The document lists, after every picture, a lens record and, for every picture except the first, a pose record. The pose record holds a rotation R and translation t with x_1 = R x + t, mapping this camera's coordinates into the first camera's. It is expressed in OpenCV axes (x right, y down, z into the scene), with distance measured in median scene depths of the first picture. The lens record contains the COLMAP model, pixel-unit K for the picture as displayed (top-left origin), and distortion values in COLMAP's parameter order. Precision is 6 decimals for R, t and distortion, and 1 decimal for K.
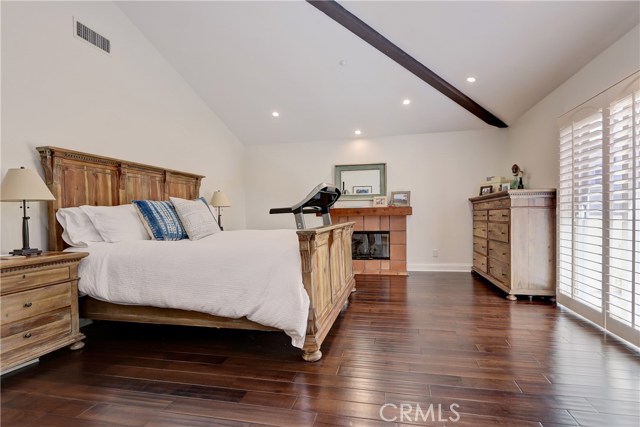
lens RADIAL K [[292.1, 0, 317.9], [0, 292.1, 217.6], [0, 0, 1]] dist [0.003161, -0.002887]
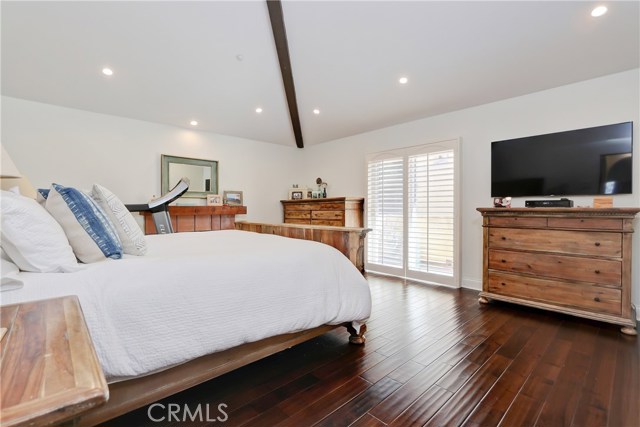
lens RADIAL K [[292.1, 0, 317.4], [0, 292.1, 209.2], [0, 0, 1]] dist [0.003161, -0.002887]
pose [[0.590876, 0.014934, 0.806624, -0.394766], [0.003402, 0.999774, -0.021003, -0.003893], [-0.806756, 0.015154, 0.590691, 0.168691]]
